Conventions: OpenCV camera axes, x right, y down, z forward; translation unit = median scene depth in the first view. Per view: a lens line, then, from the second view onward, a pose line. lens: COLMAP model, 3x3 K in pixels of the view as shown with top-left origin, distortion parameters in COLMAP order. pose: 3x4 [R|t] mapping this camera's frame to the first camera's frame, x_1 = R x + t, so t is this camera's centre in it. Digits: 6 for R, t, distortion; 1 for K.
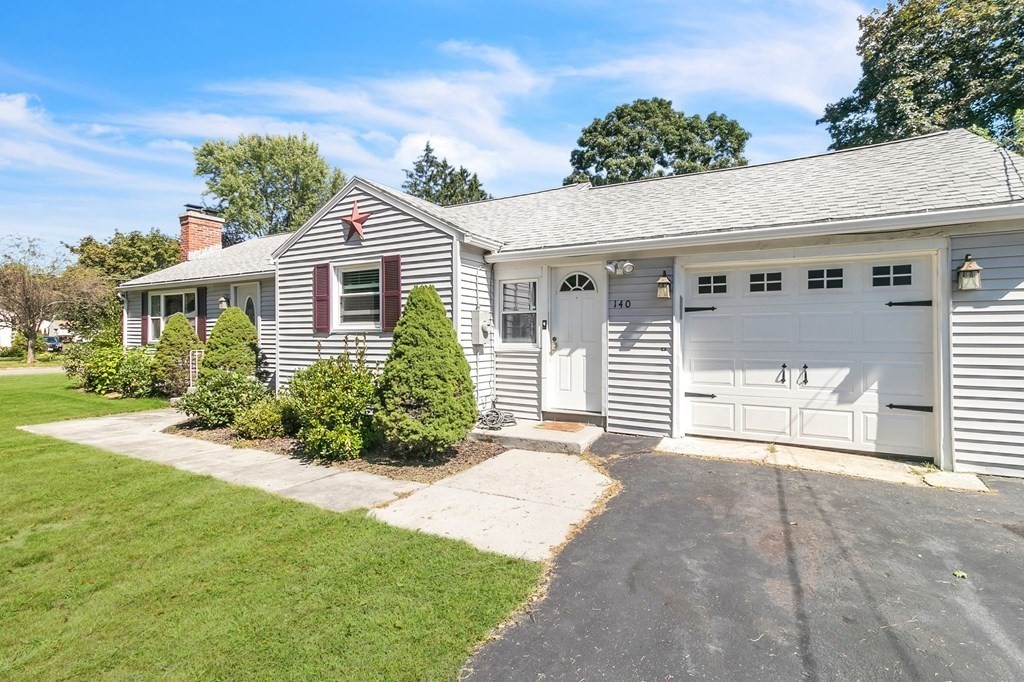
lens RADIAL K [[482.1, 0, 512.0], [0, 482.1, 341.0], [0, 0, 1]] dist [-0.001775, 0.000234]
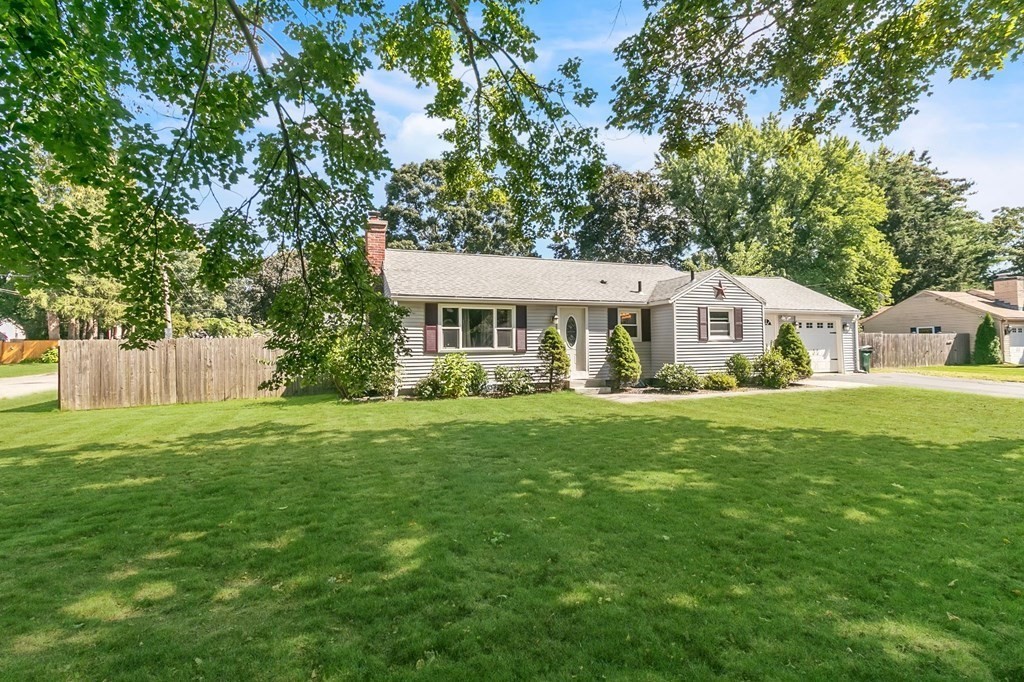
lens RADIAL K [[482.1, 0, 512.0], [0, 482.1, 341.0], [0, 0, 1]] dist [-0.001775, 0.000234]
pose [[0.628963, 0.001964, 0.777432, -2.632788], [0.021246, 0.999580, -0.019714, 0.007798], [-0.777145, 0.028917, 0.628657, 0.378639]]
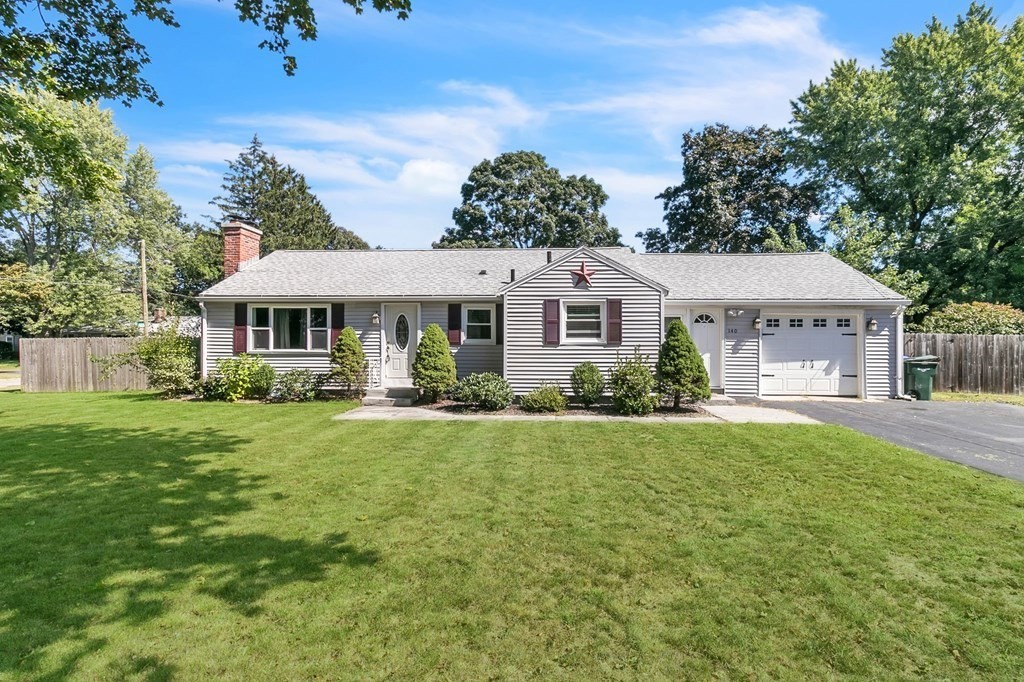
lens RADIAL K [[486.3, 0, 516.9], [0, 486.3, 350.4], [0, 0, 1]] dist [0.002205, 0.001435]
pose [[0.897862, 0.000501, 0.440277, -1.242973], [0.002372, 0.999979, -0.005975, 0.011530], [-0.440271, 0.006409, 0.897842, -0.346543]]
